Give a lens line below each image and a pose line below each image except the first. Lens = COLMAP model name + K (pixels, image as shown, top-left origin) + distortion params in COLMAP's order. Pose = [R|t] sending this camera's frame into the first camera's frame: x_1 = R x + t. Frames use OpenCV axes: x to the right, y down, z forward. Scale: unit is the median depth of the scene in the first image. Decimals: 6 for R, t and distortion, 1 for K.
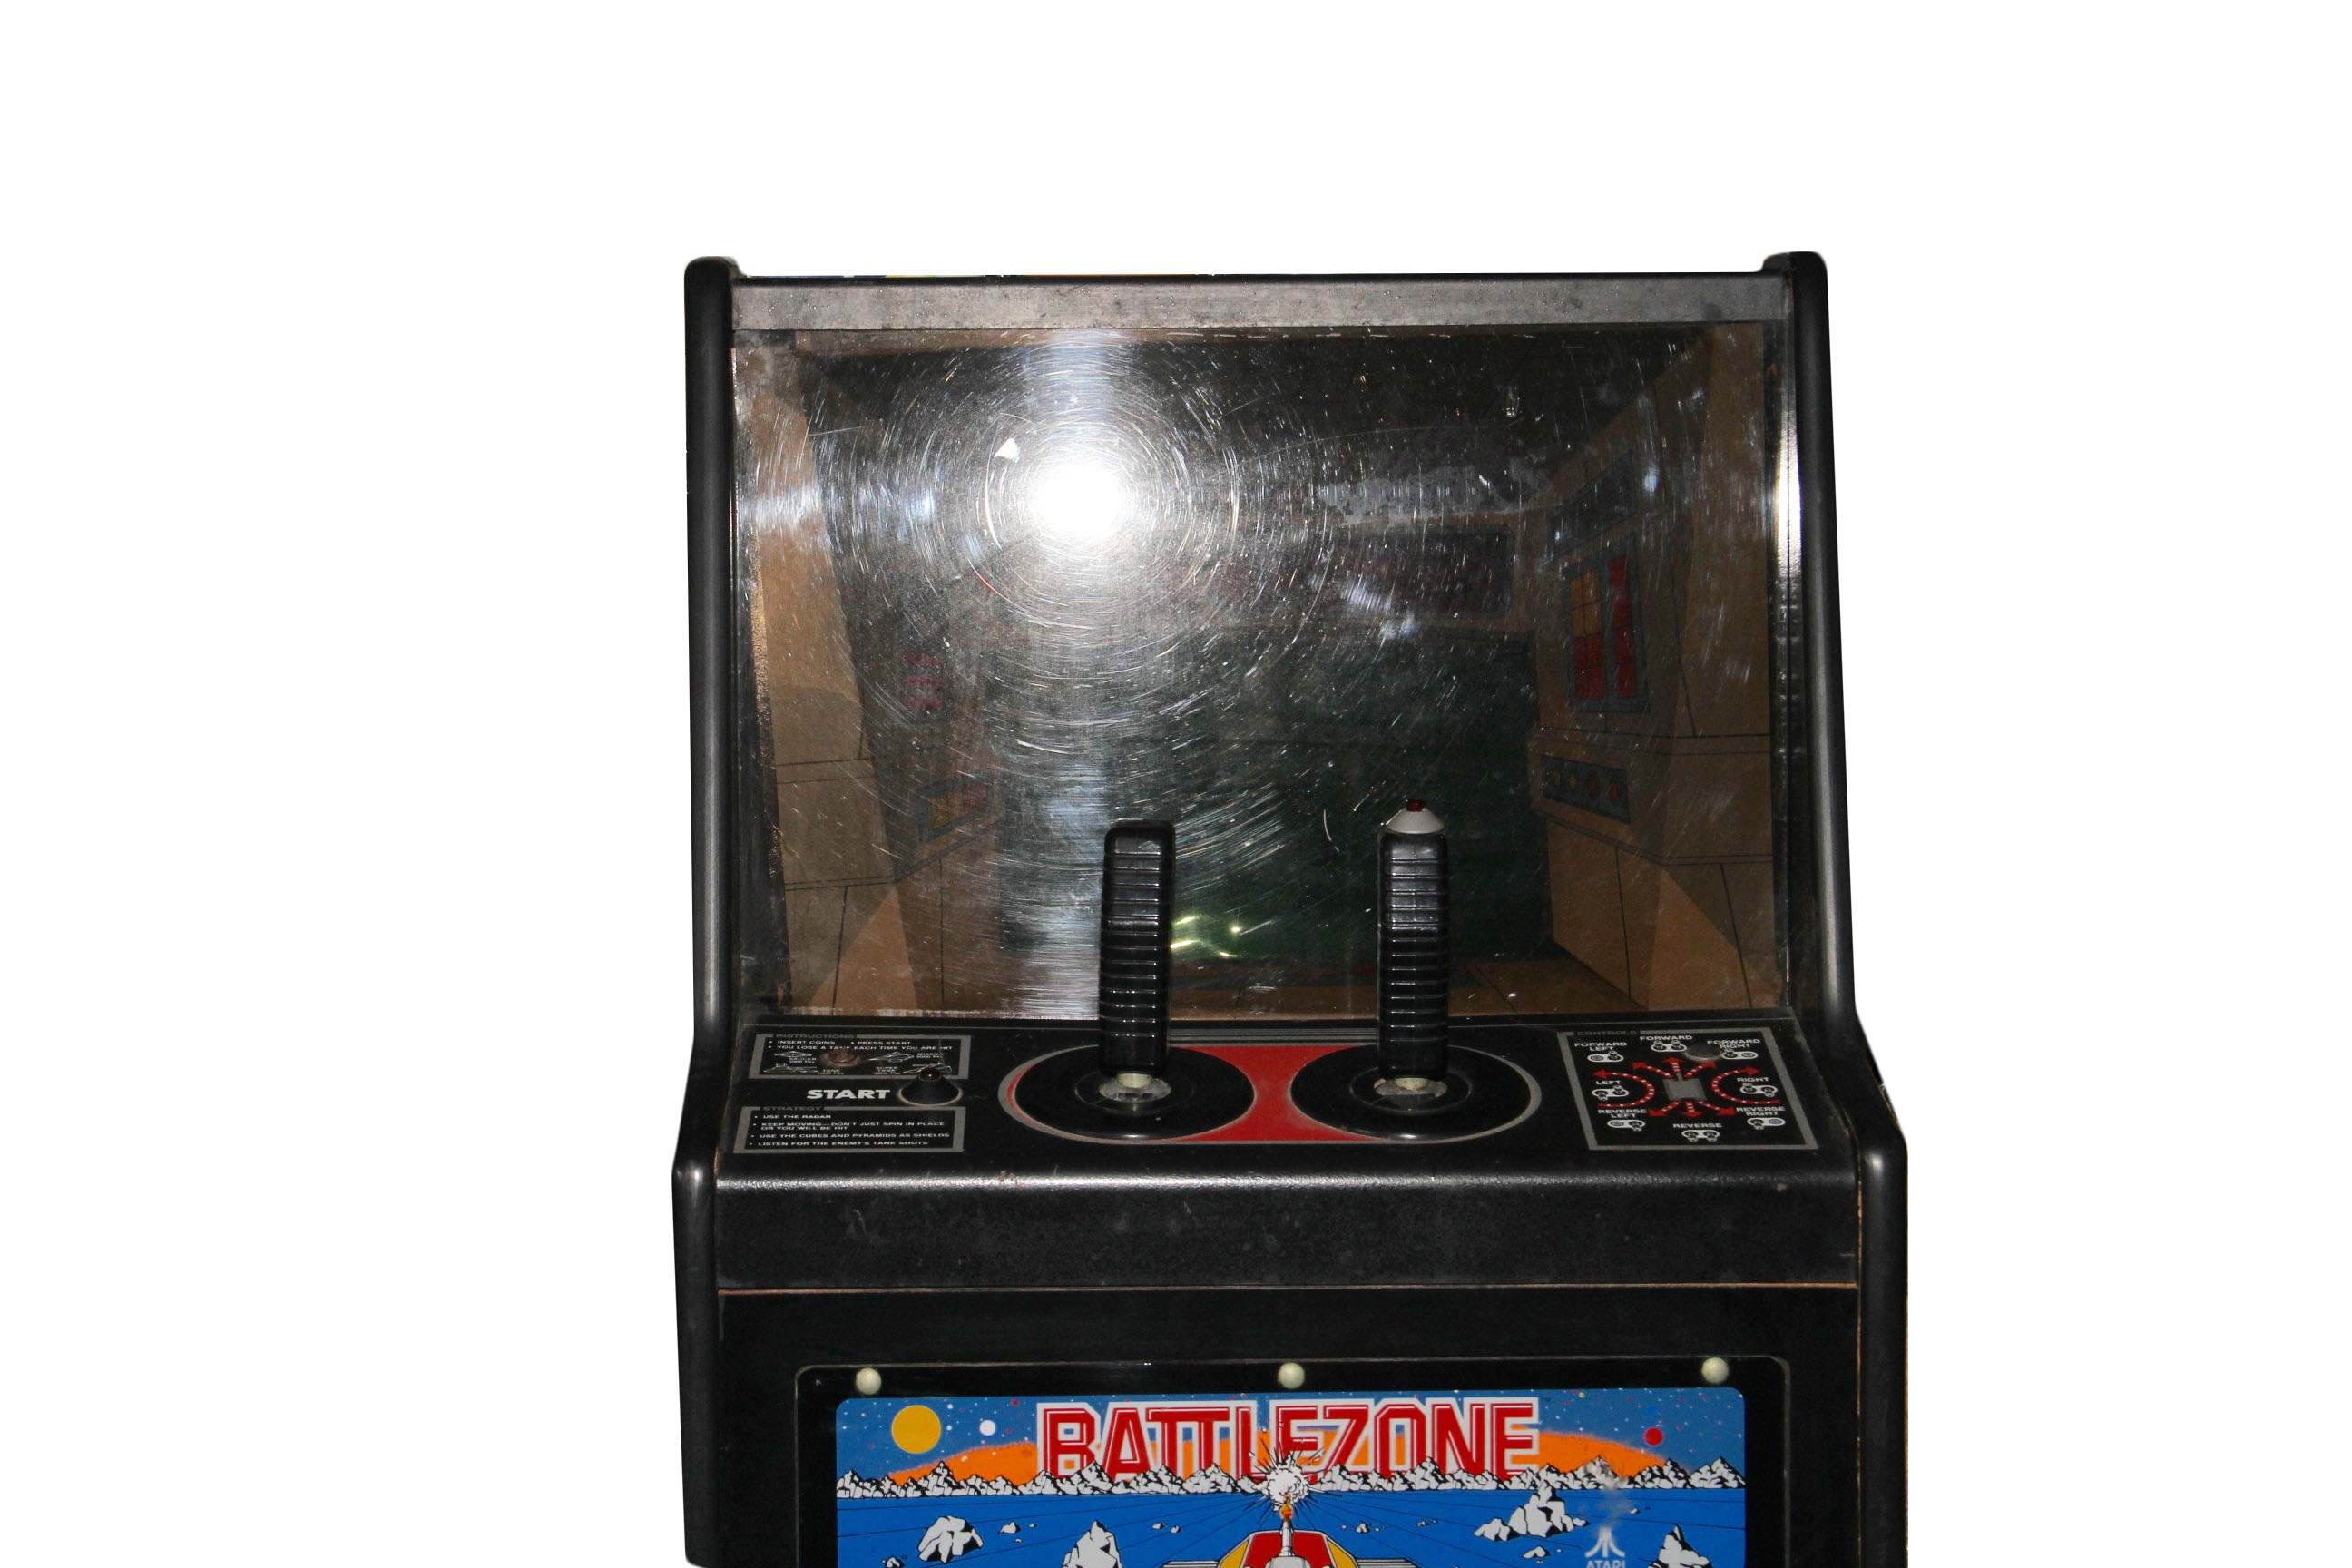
lens RADIAL K [[4184.4, 0, 1176.0], [0, 4184.4, 784.0], [0, 0, 1]] dist [0.209112, 0.124041]
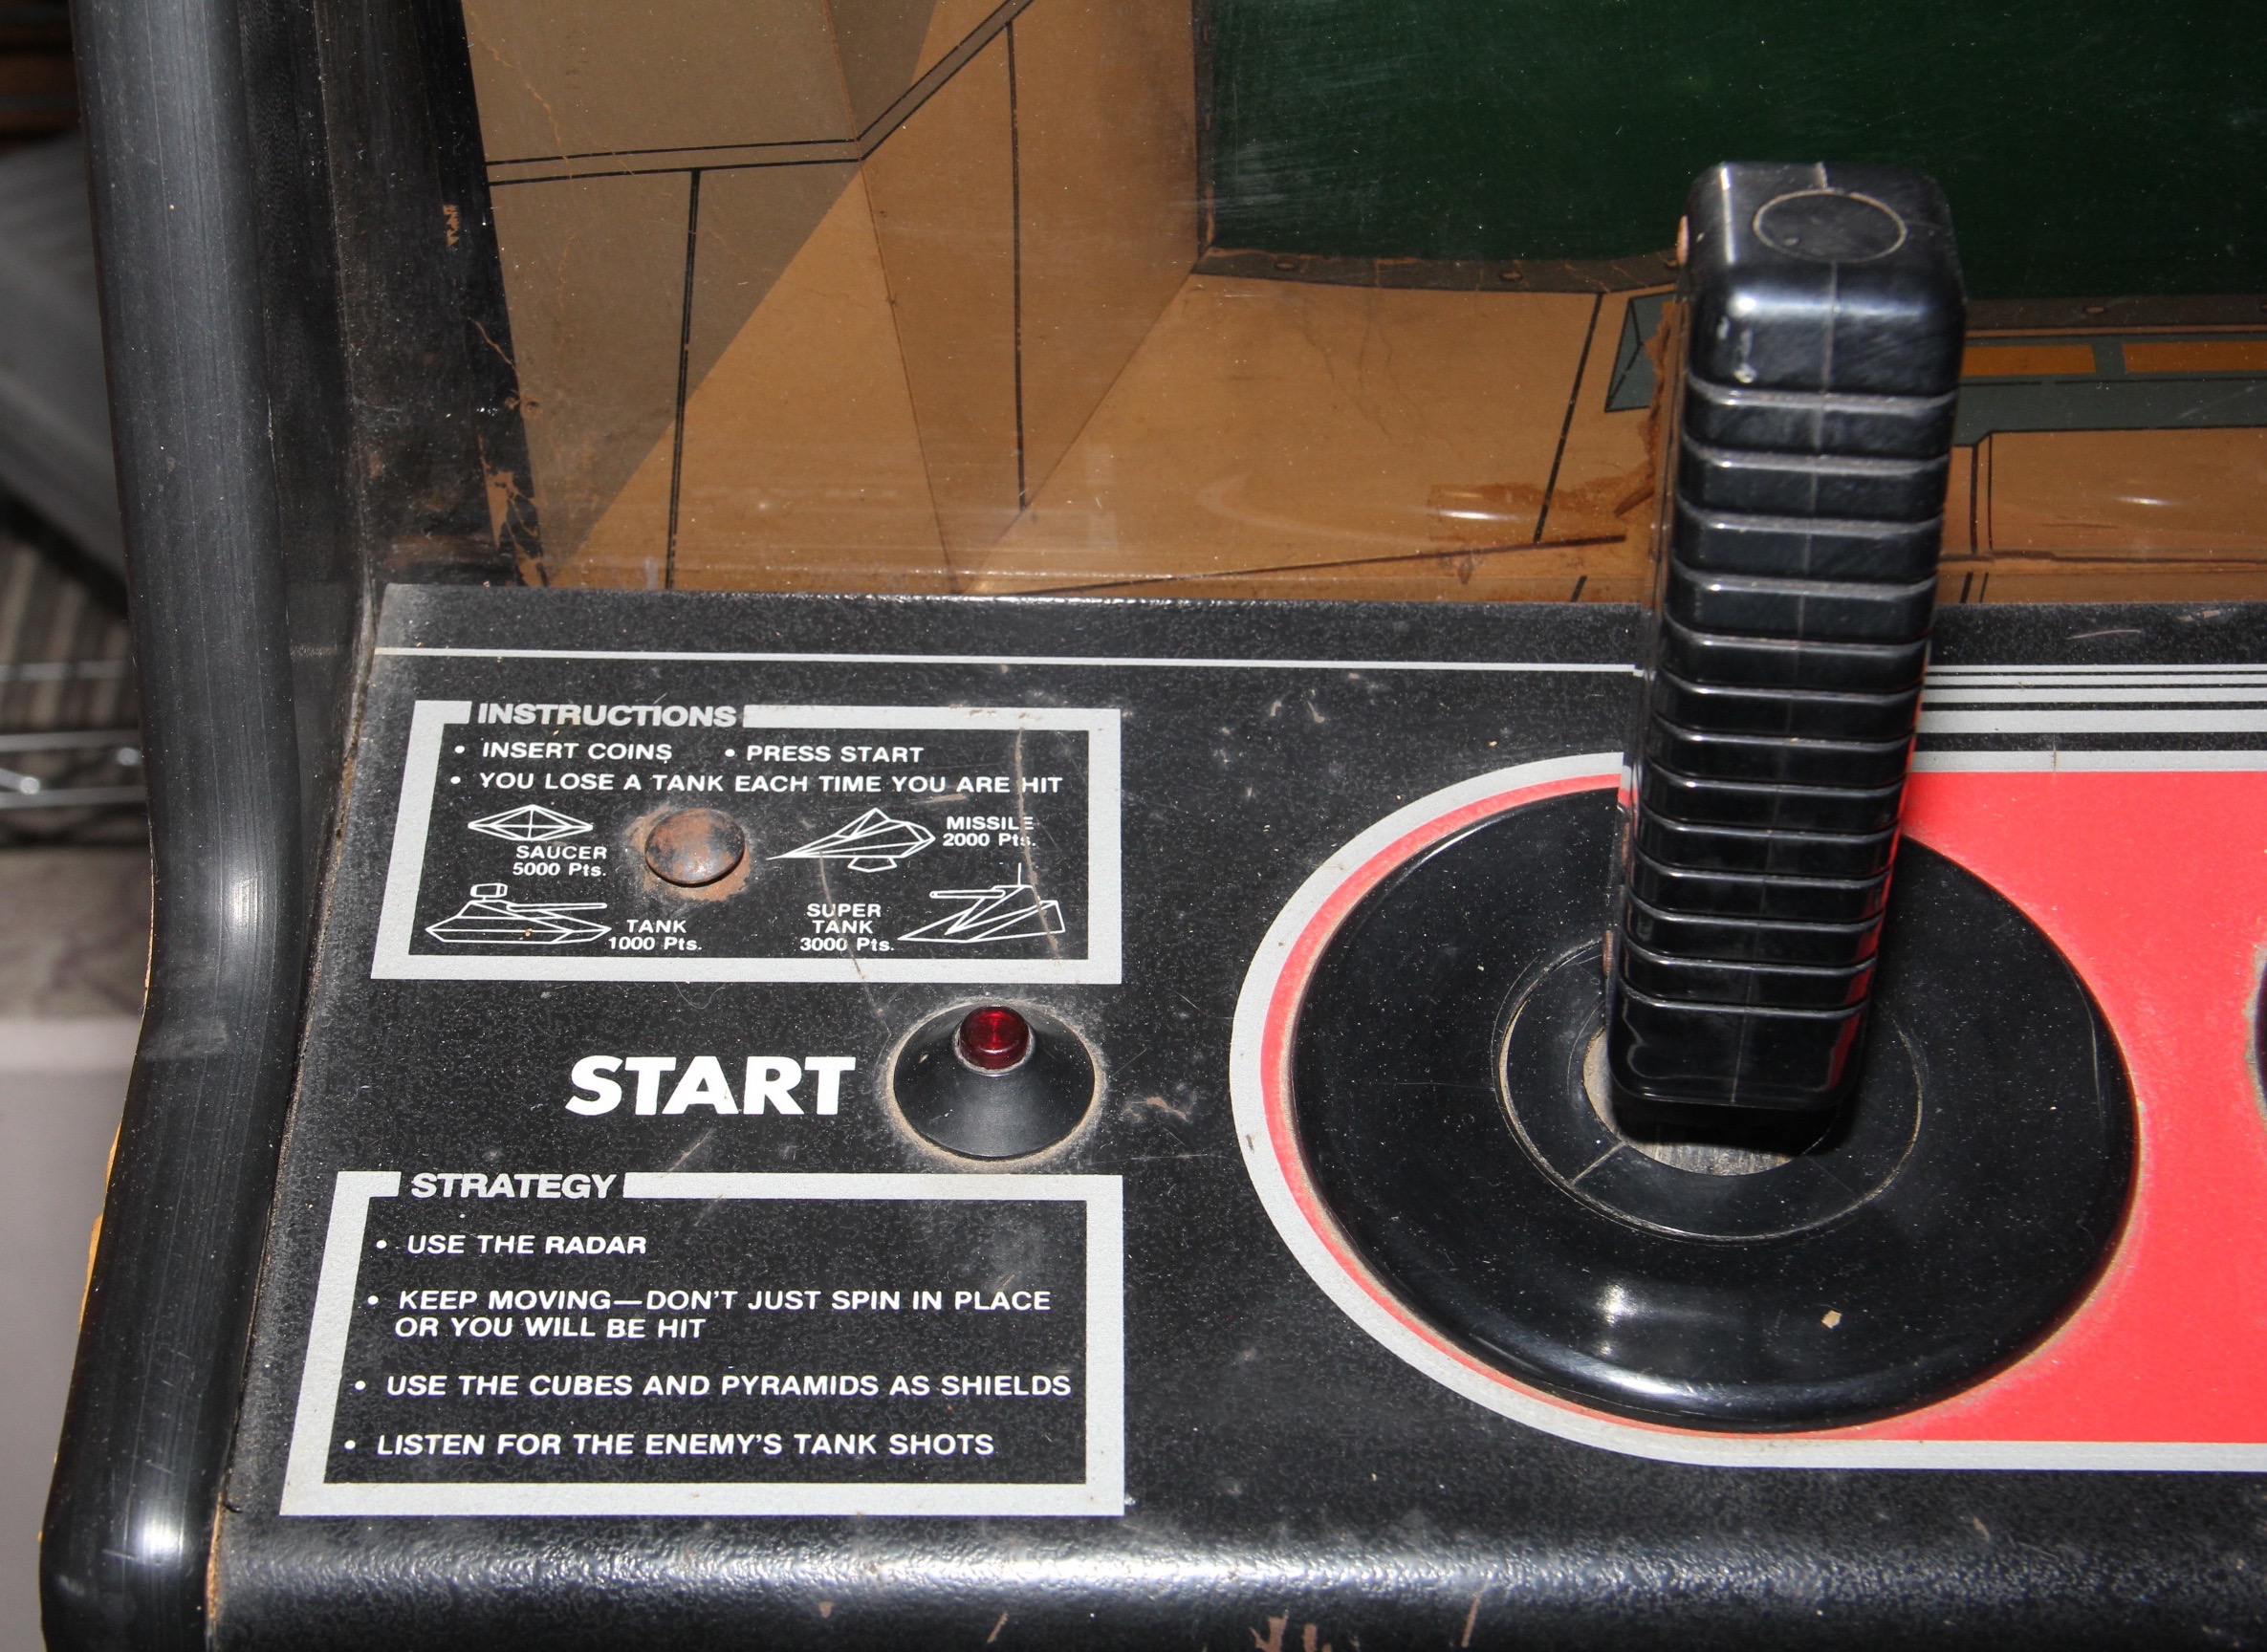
lens RADIAL K [[4277.3, 0, 1133.5], [0, 4277.3, 826.0], [0, 0, 1]] dist [0.093792, 0.407461]
pose [[0.999773, 0.003597, -0.020986, -0.043000], [0.006271, 0.892160, 0.451675, -0.074795], [0.020348, -0.451705, 0.891936, 0.746372]]
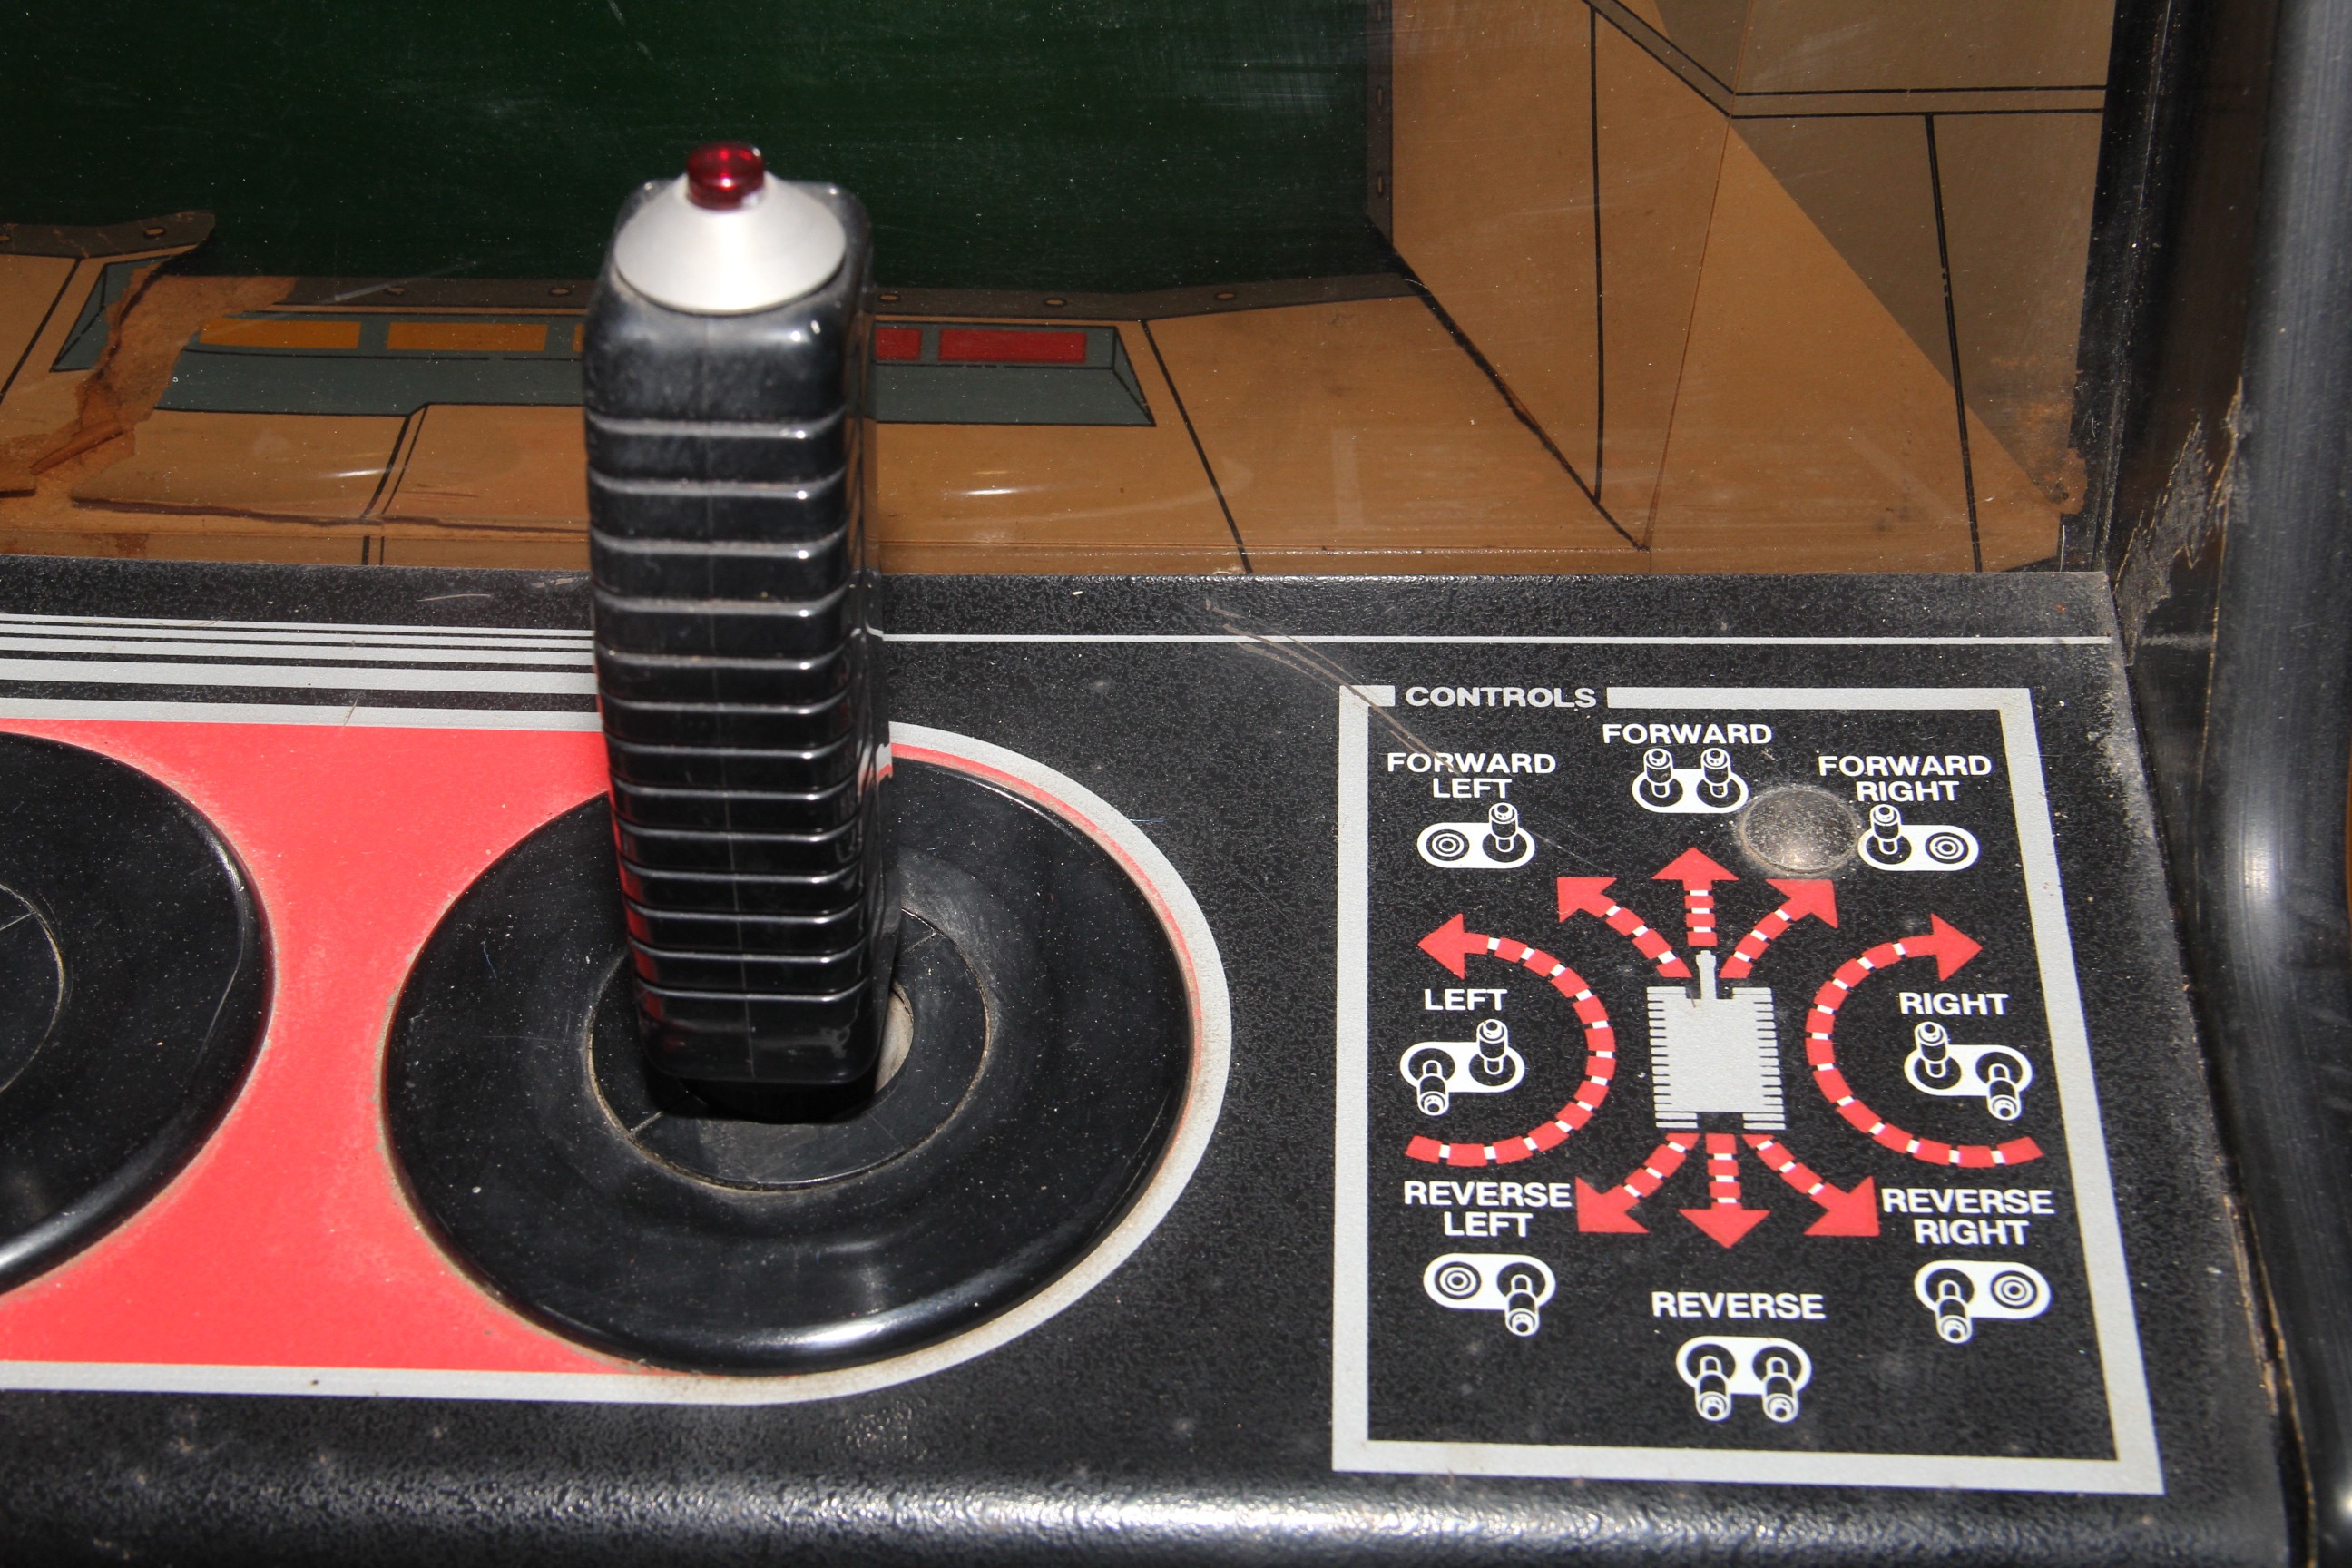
lens RADIAL K [[4050.7, 0, 1176.0], [0, 4050.7, 784.0], [0, 0, 1]] dist [0.122160, 0.046363]
pose [[0.998764, 0.030848, -0.038973, 0.093902], [-0.010163, 0.894280, 0.447393, -0.071785], [0.048654, -0.446444, 0.893488, 0.753056]]
